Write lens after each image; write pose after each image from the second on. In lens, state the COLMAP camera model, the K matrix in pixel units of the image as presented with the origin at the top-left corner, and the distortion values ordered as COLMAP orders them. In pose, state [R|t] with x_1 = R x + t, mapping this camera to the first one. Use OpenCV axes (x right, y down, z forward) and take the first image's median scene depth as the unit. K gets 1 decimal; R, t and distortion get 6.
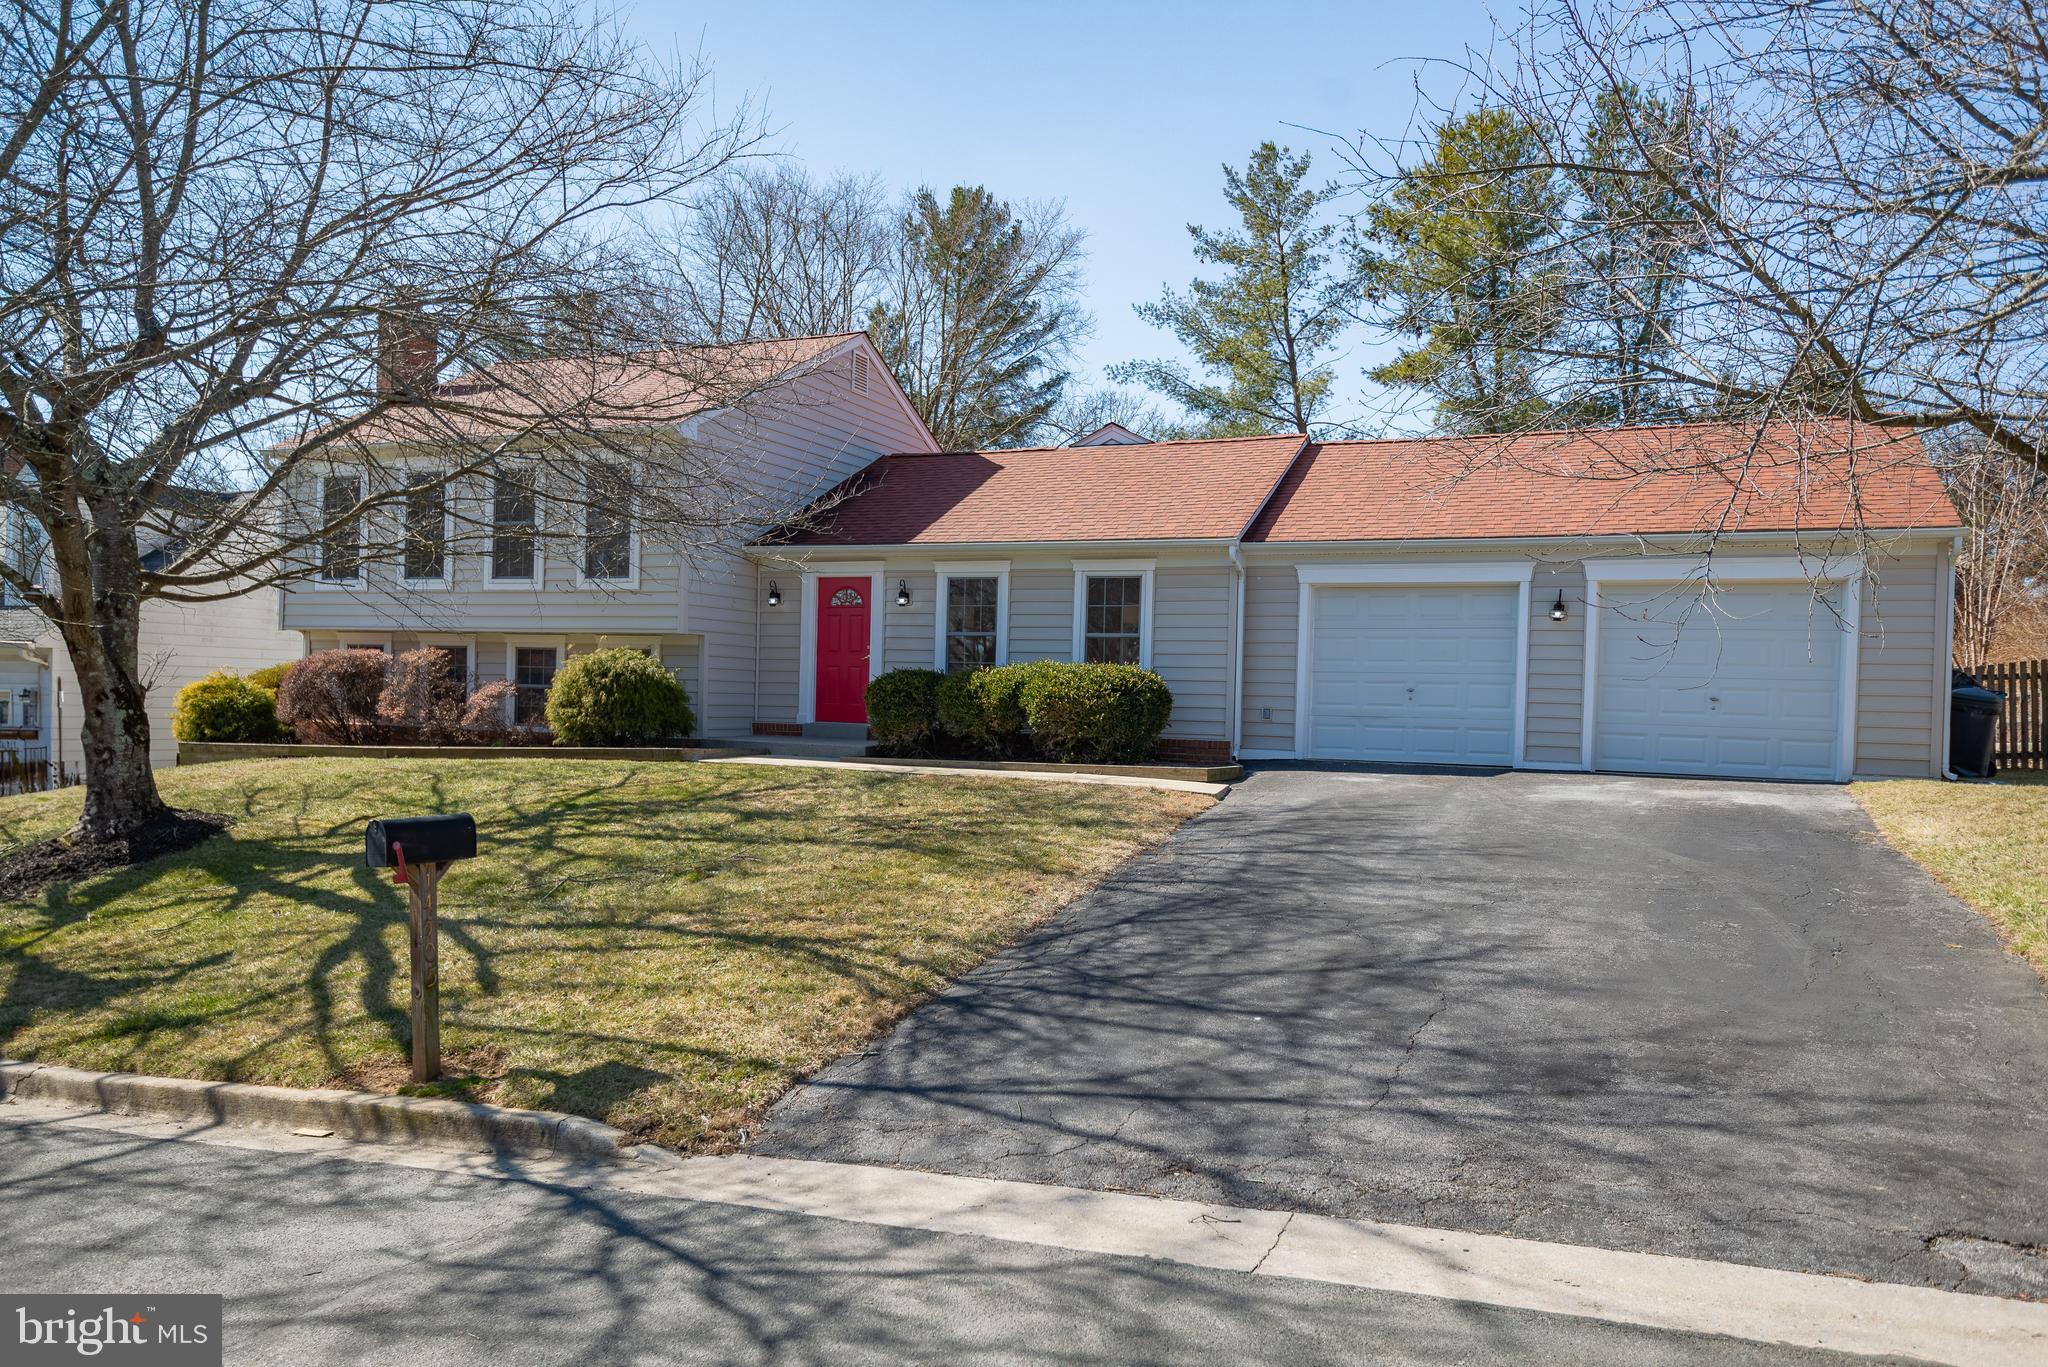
lens RADIAL K [[1480.8, 0, 1024.0], [0, 1480.8, 683.5], [0, 0, 1]] dist [0.002226, 0.001407]
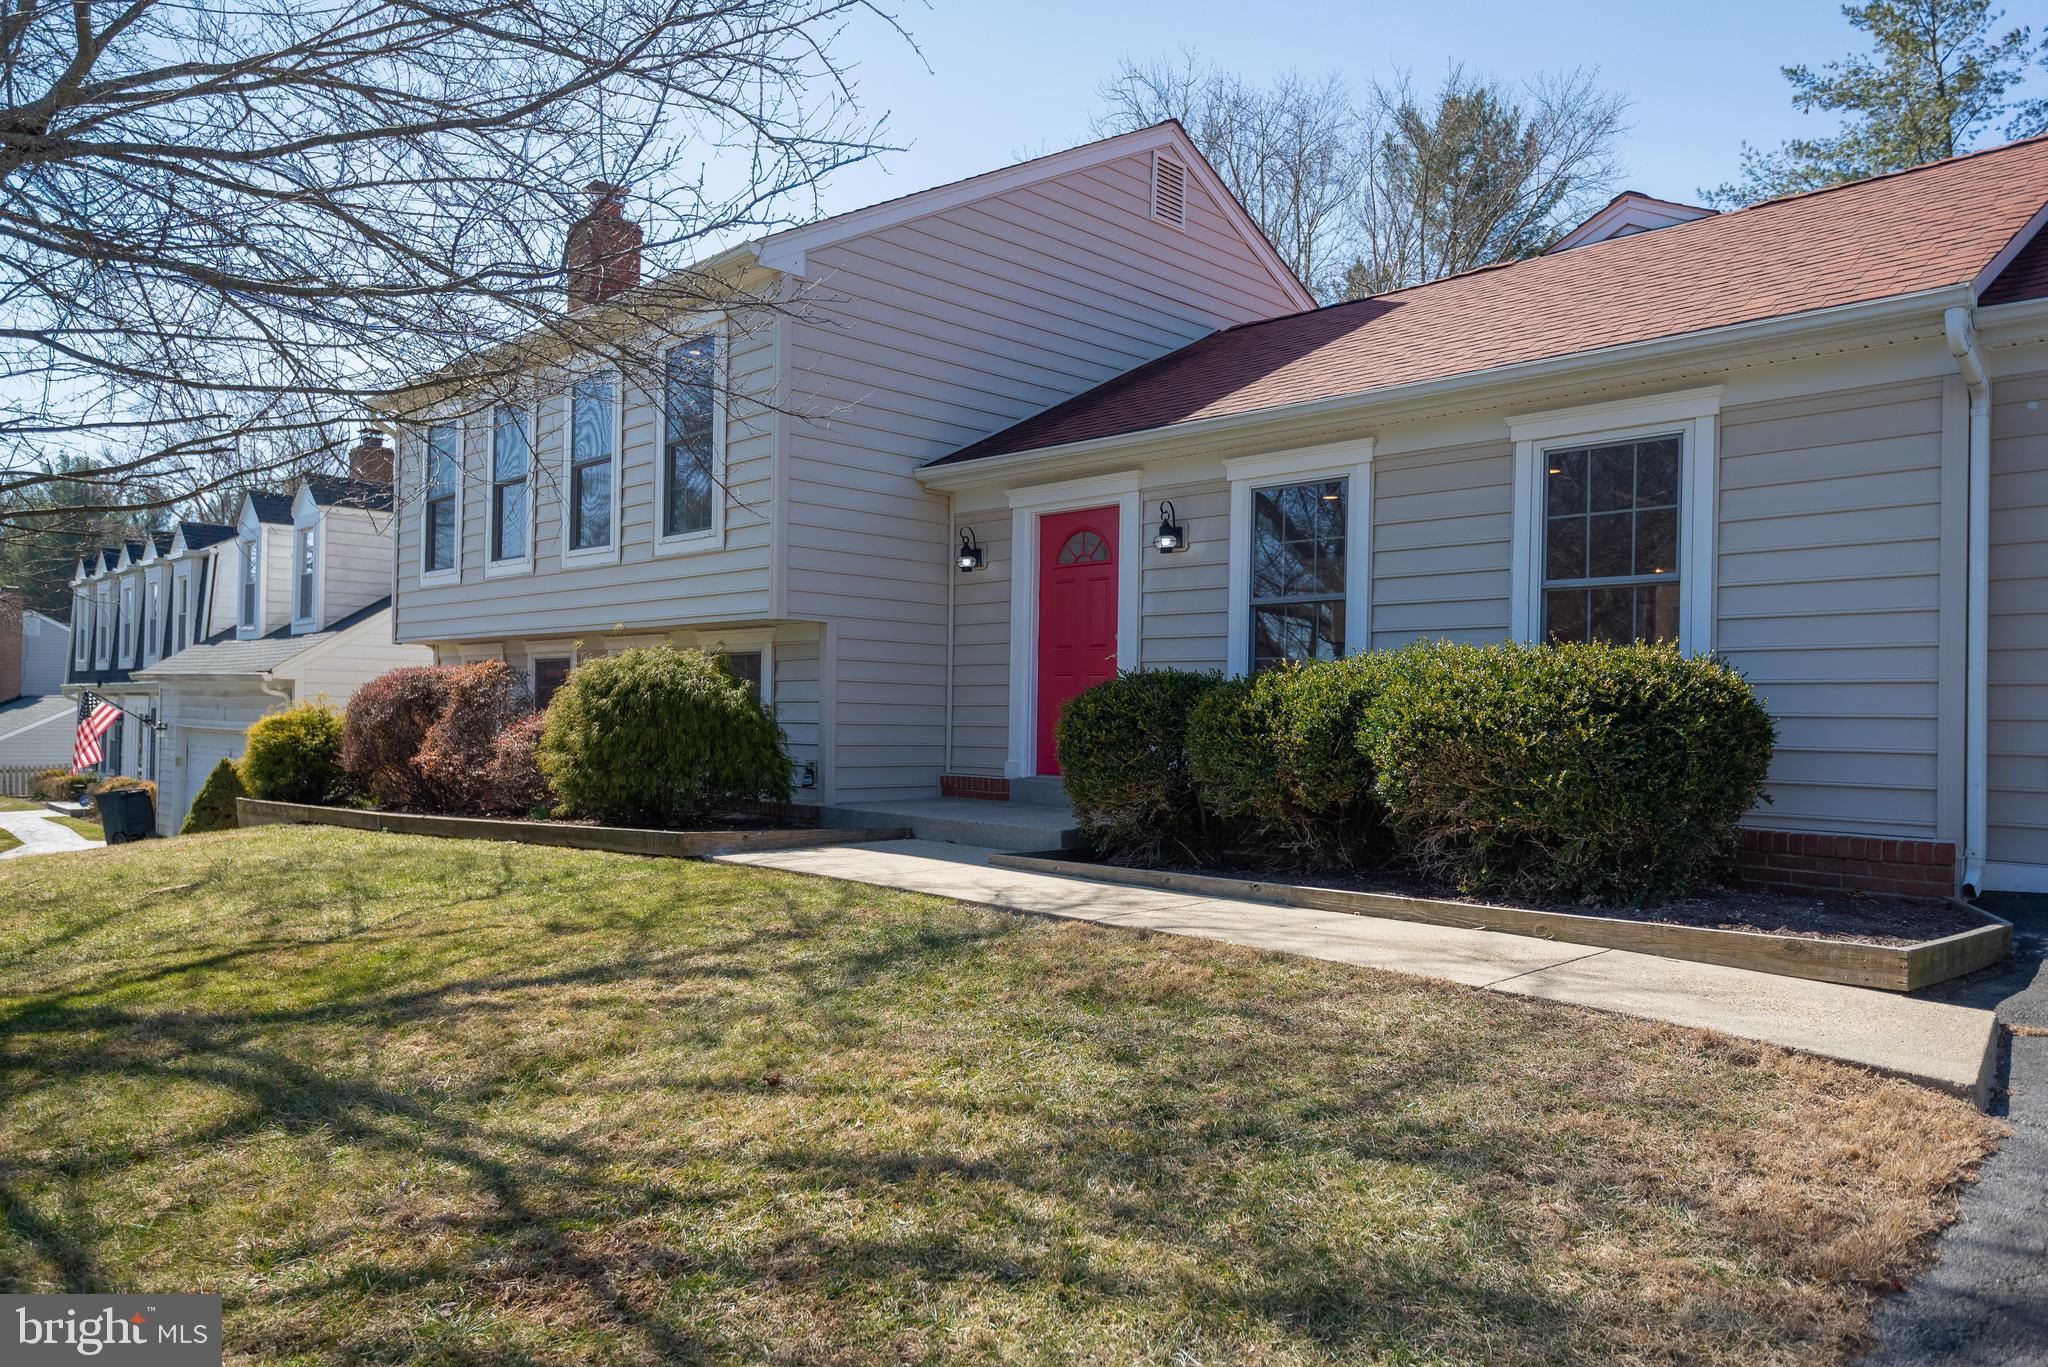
lens RADIAL K [[1351.0, 0, 1024.0], [0, 1351.0, 683.5], [0, 0, 1]] dist [0.019241, -0.001450]
pose [[0.920395, -0.019006, -0.390528, 0.055192], [0.007676, 0.999504, -0.030551, 0.007084], [0.390915, 0.025121, 0.920084, 0.562612]]
